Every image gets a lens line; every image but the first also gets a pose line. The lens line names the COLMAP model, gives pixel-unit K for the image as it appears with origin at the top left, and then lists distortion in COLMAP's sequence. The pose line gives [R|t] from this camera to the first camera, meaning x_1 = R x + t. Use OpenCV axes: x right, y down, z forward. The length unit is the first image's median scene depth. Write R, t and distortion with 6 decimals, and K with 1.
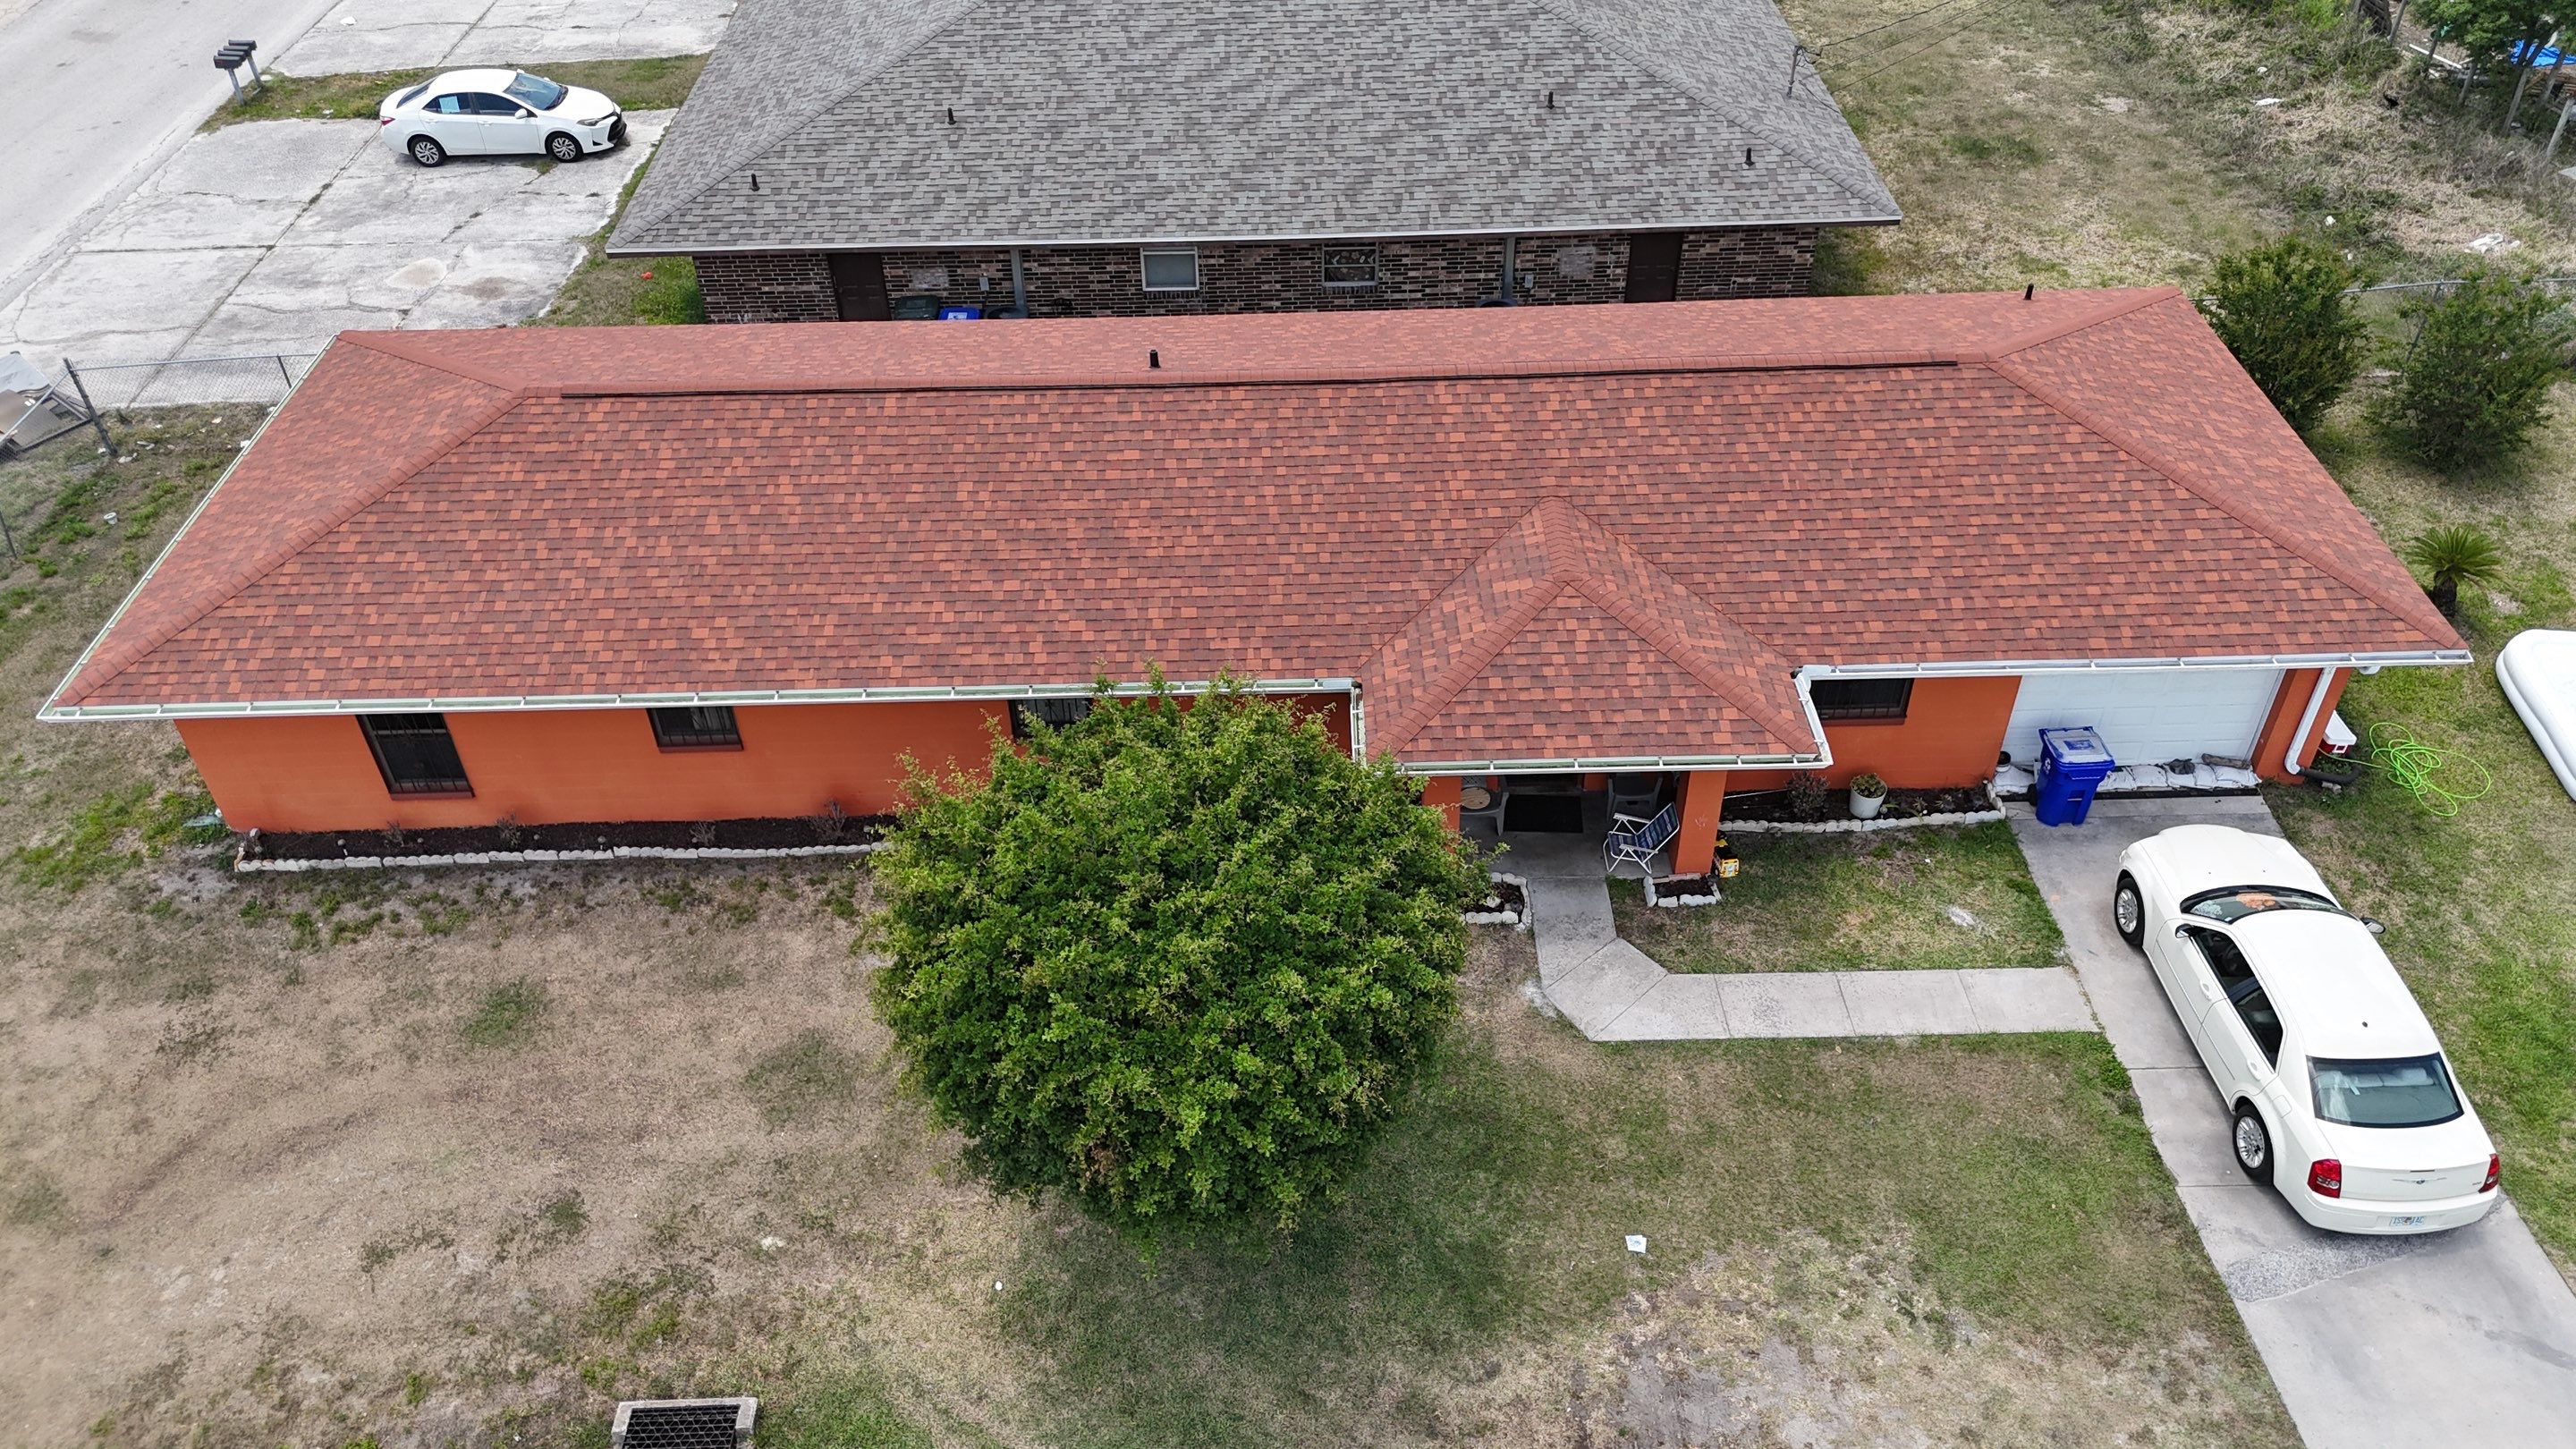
lens RADIAL K [[1888.7, 0, 1282.8], [0, 1888.7, 727.6], [0, 0, 1]] dist [0.077041, -0.071441]
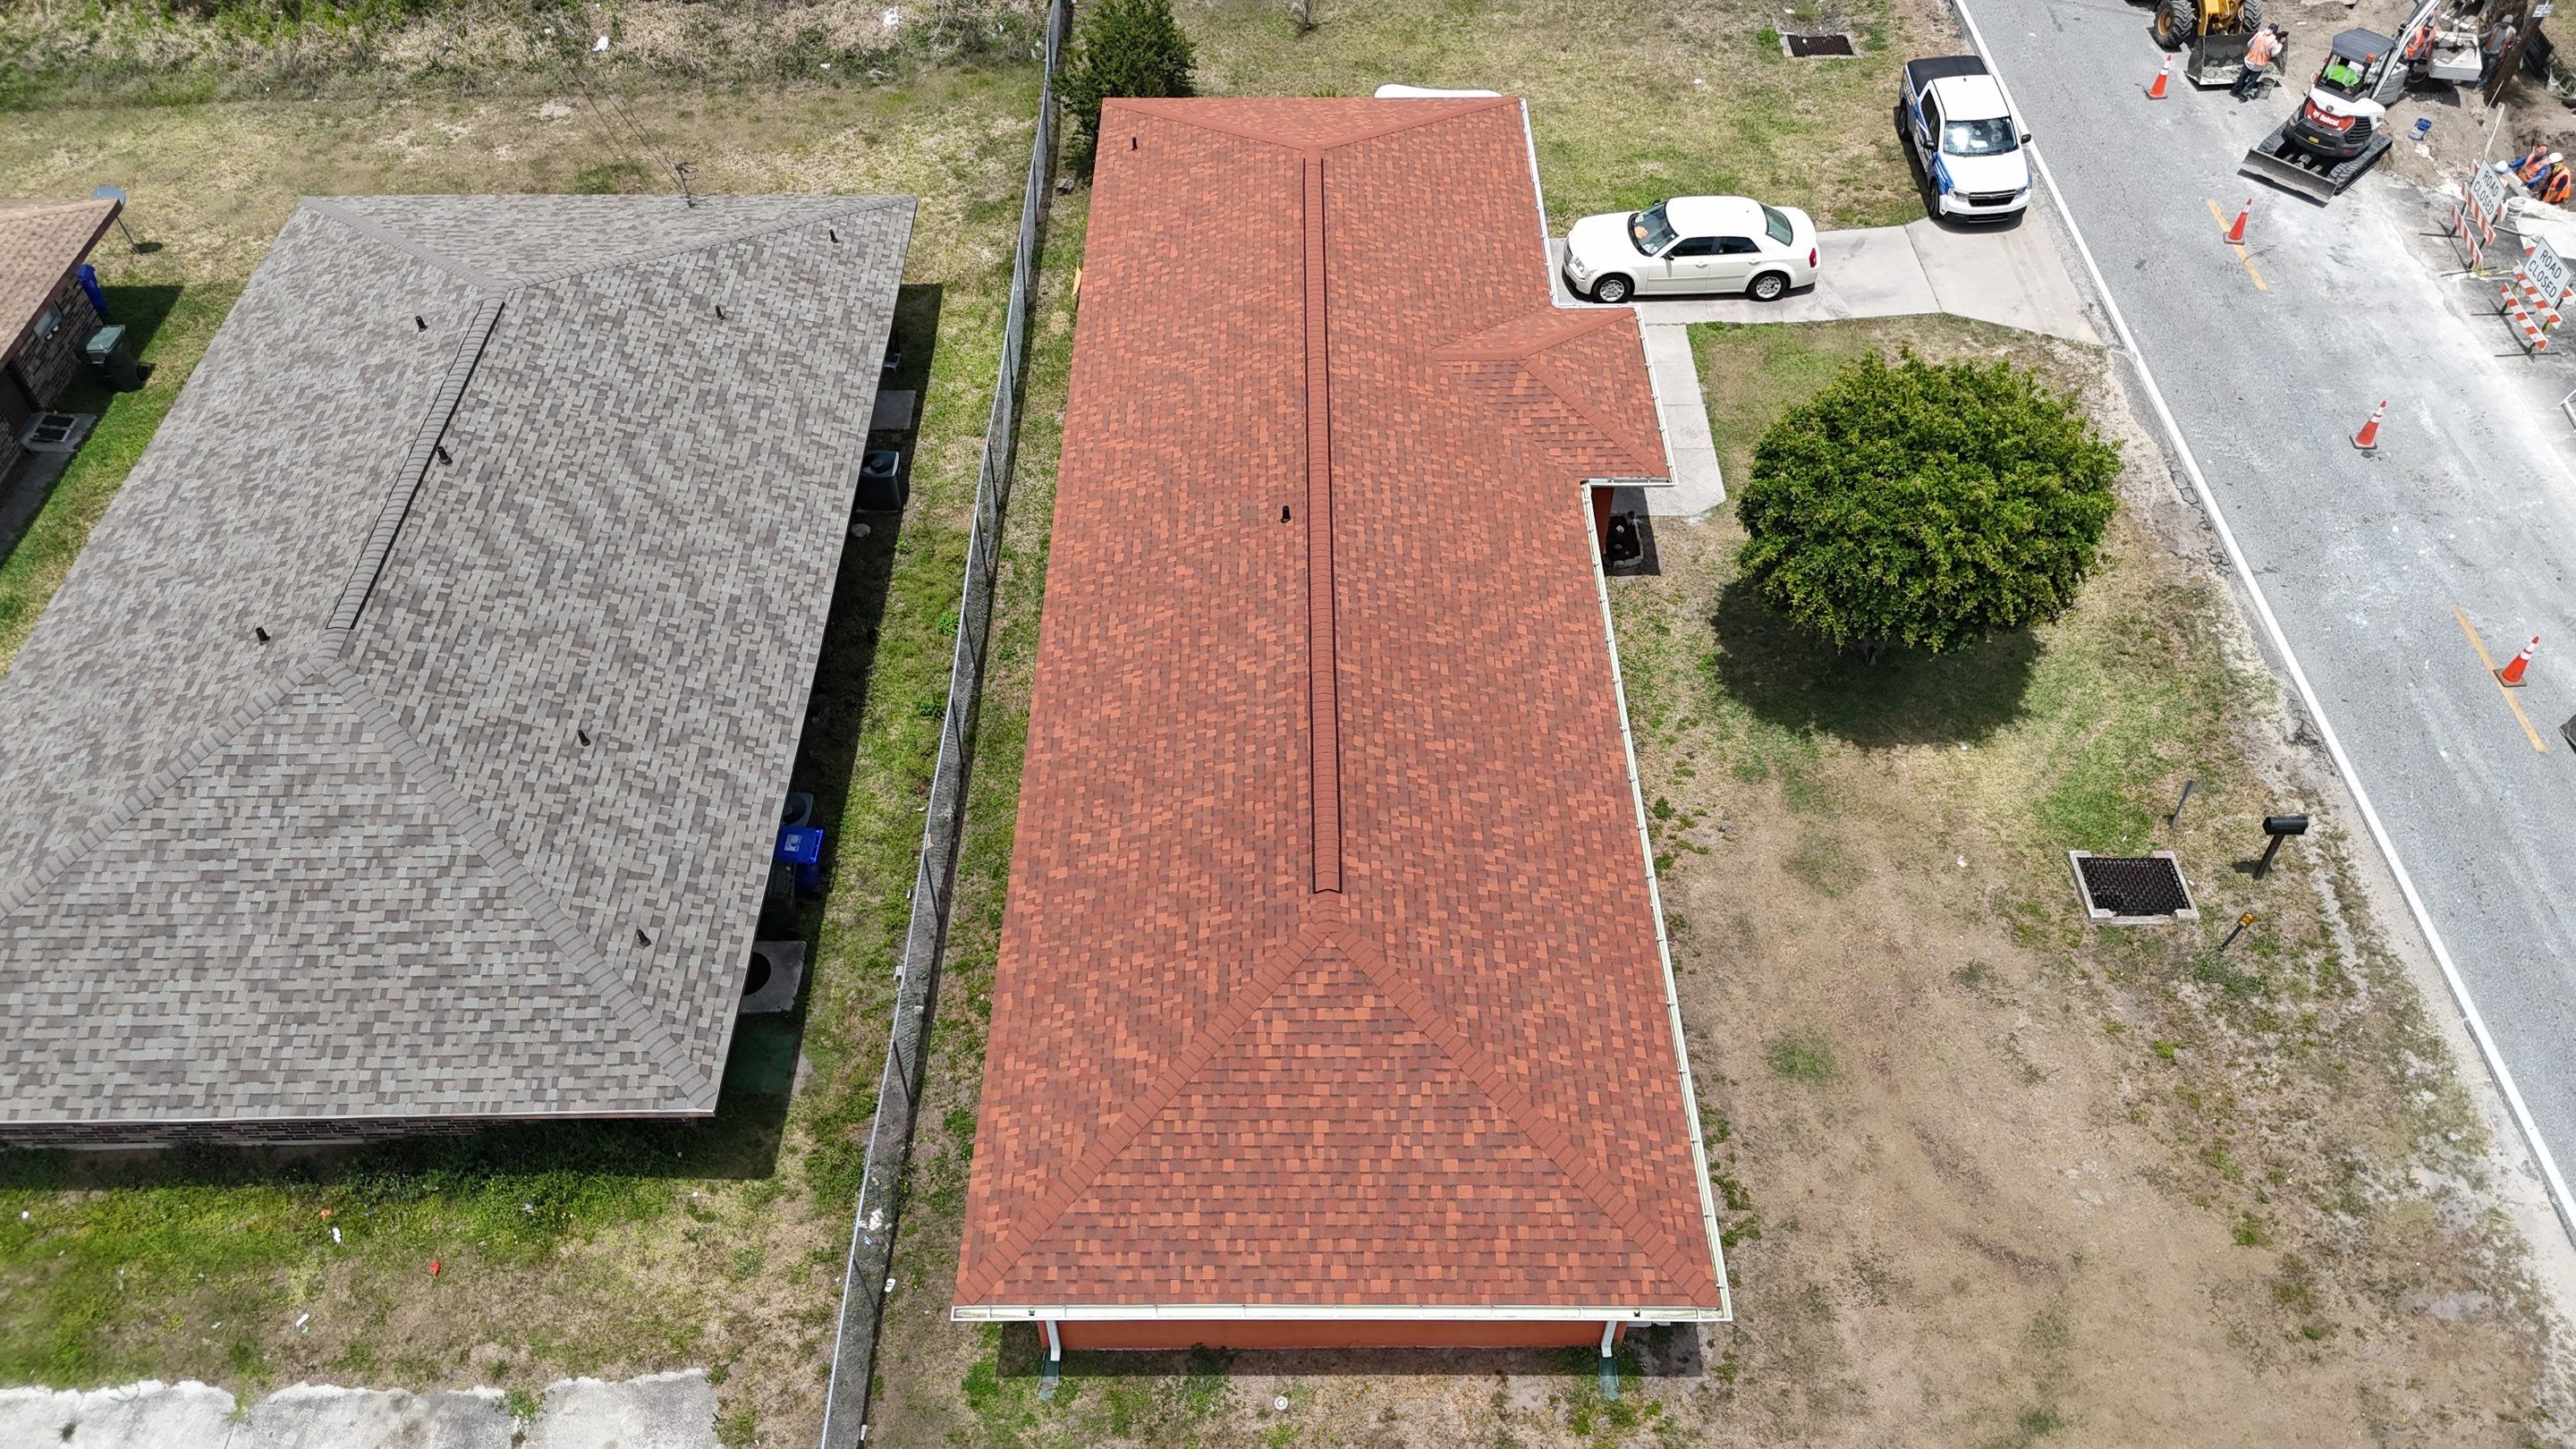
lens RADIAL K [[1898.4, 0, 1281.8], [0, 1898.4, 721.6], [0, 0, 1]] dist [0.076115, -0.077390]
pose [[0.012038, -0.719095, 0.694808, -1.077361], [0.645814, 0.536085, 0.543634, -0.841091], [-0.763400, 0.442172, 0.470855, 0.538780]]
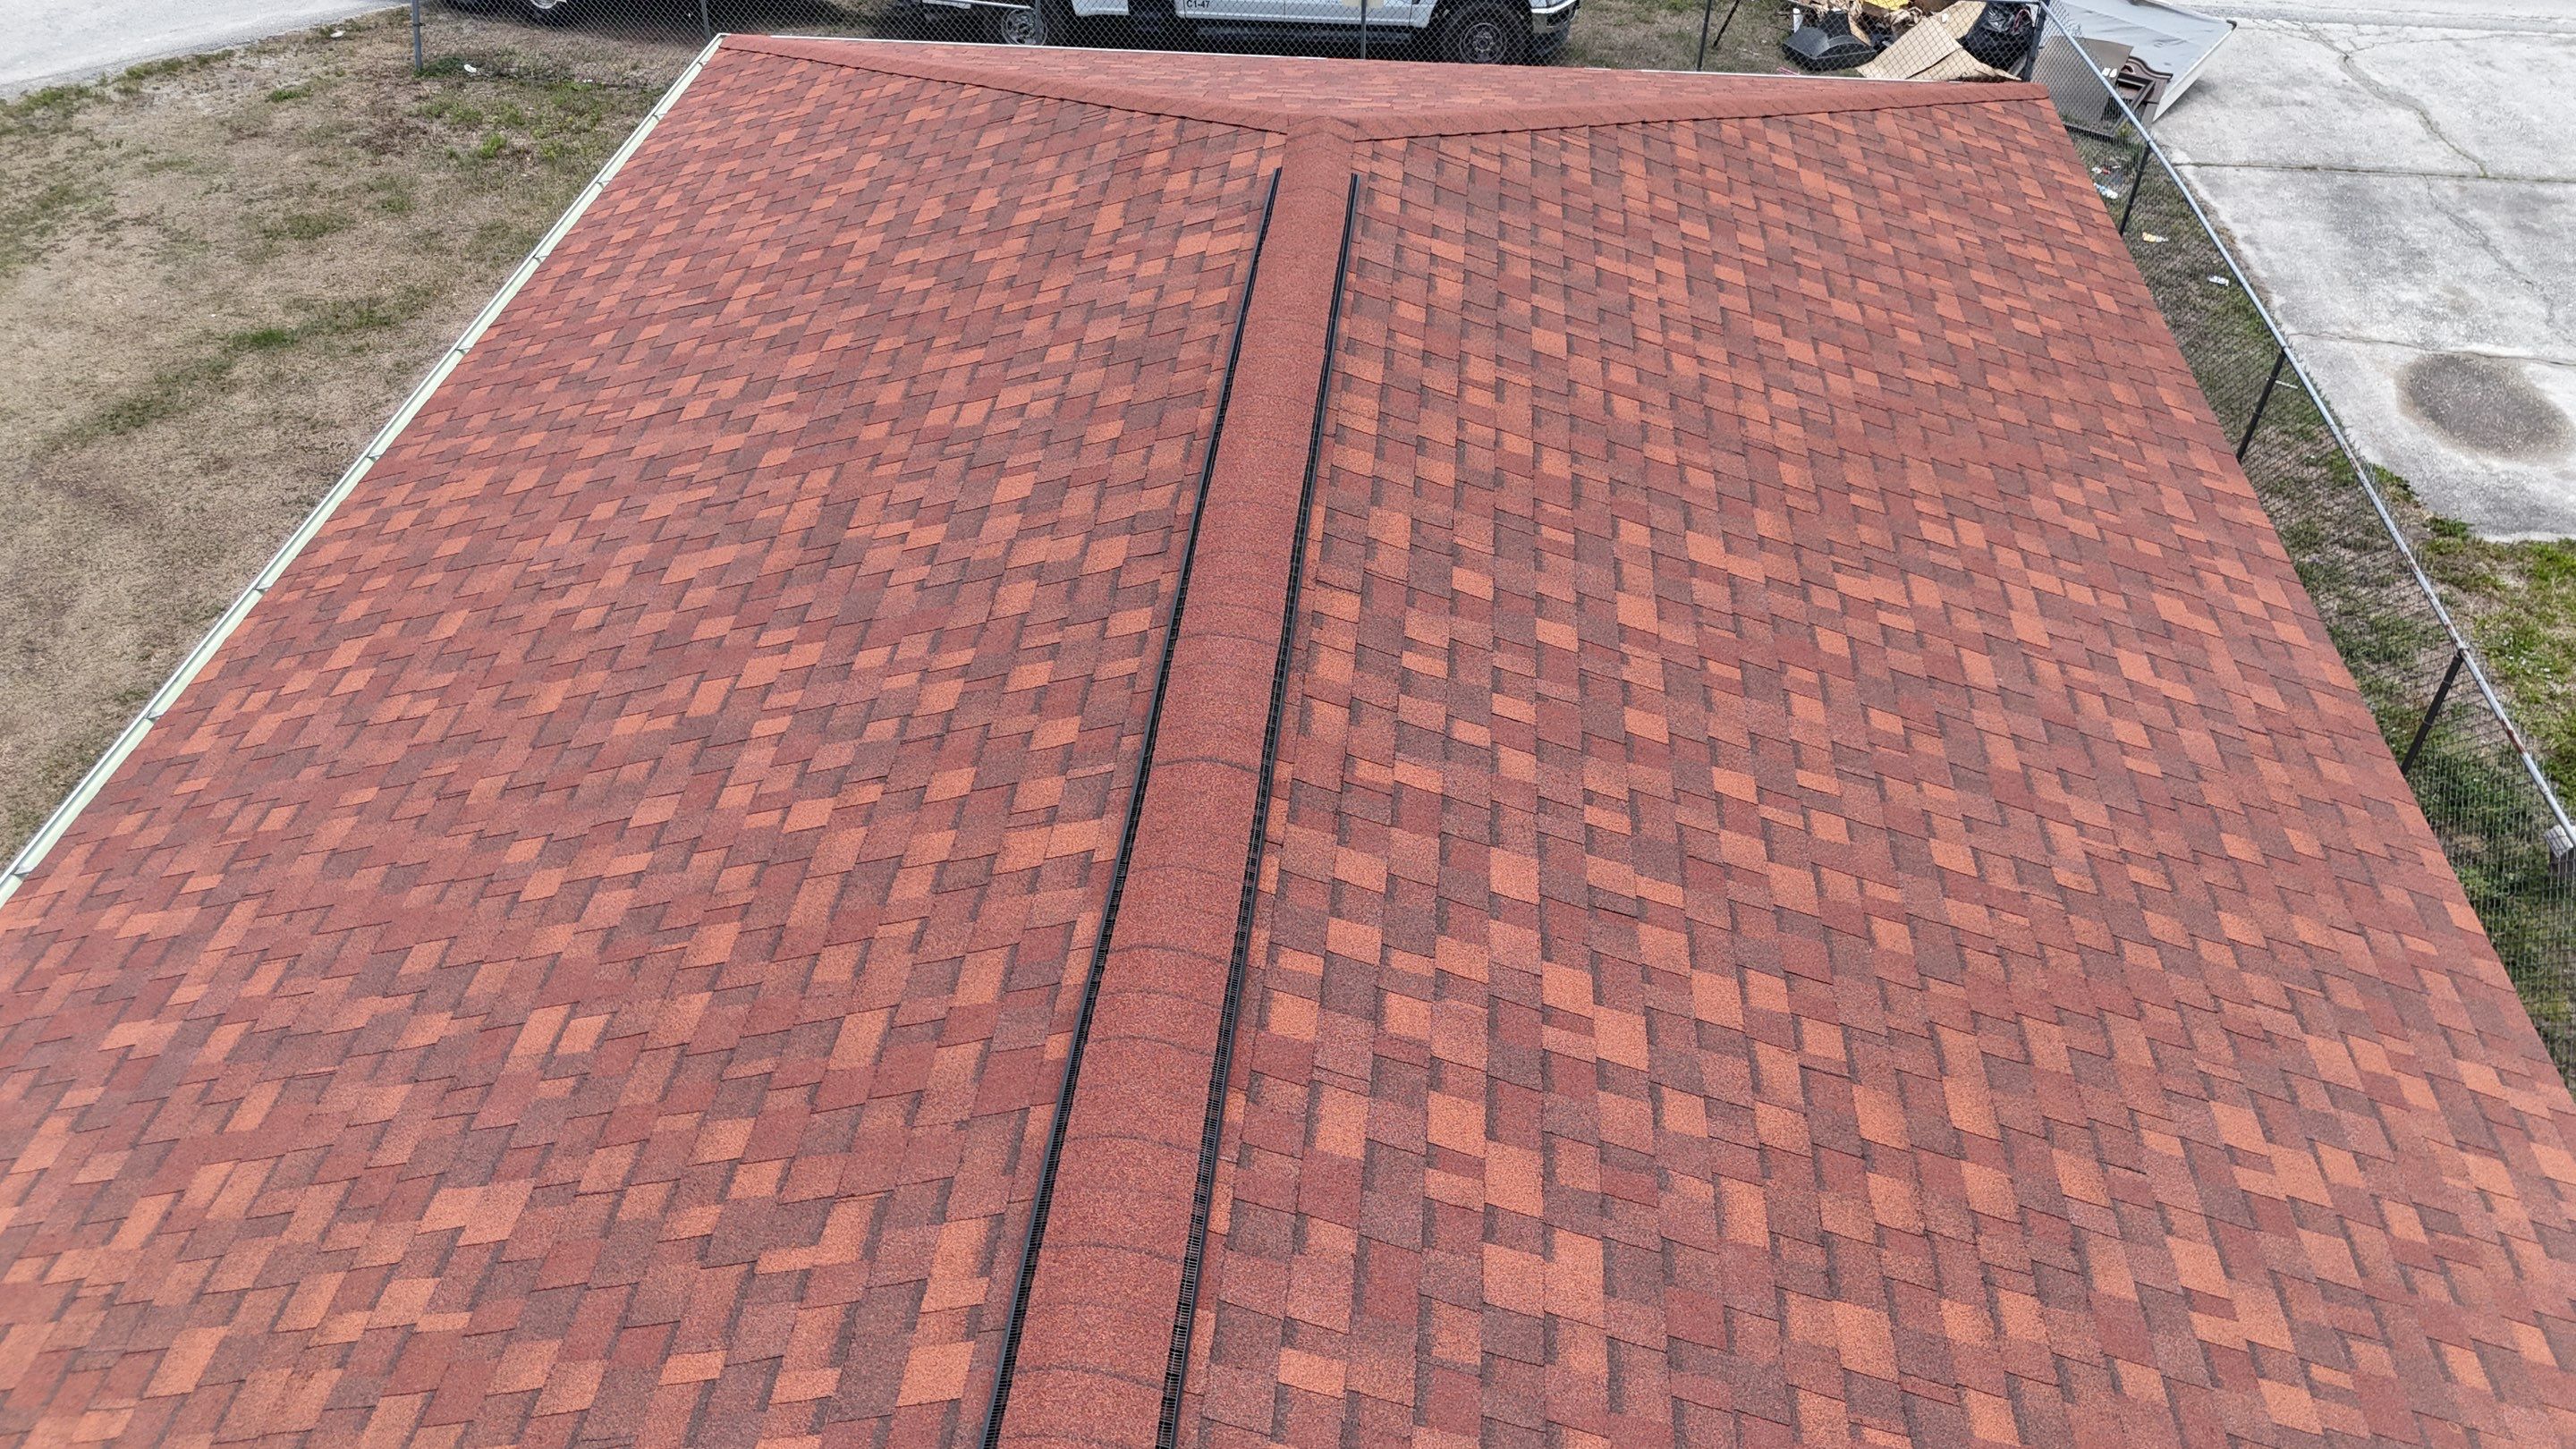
lens RADIAL K [[1898.4, 0, 1281.8], [0, 1898.4, 721.6], [0, 0, 1]] dist [0.076115, -0.077390]
pose [[-0.106037, 0.659734, -0.743981, -0.057933], [-0.637099, 0.529378, 0.560236, -0.334851], [0.763453, 0.533395, 0.364182, 0.984378]]
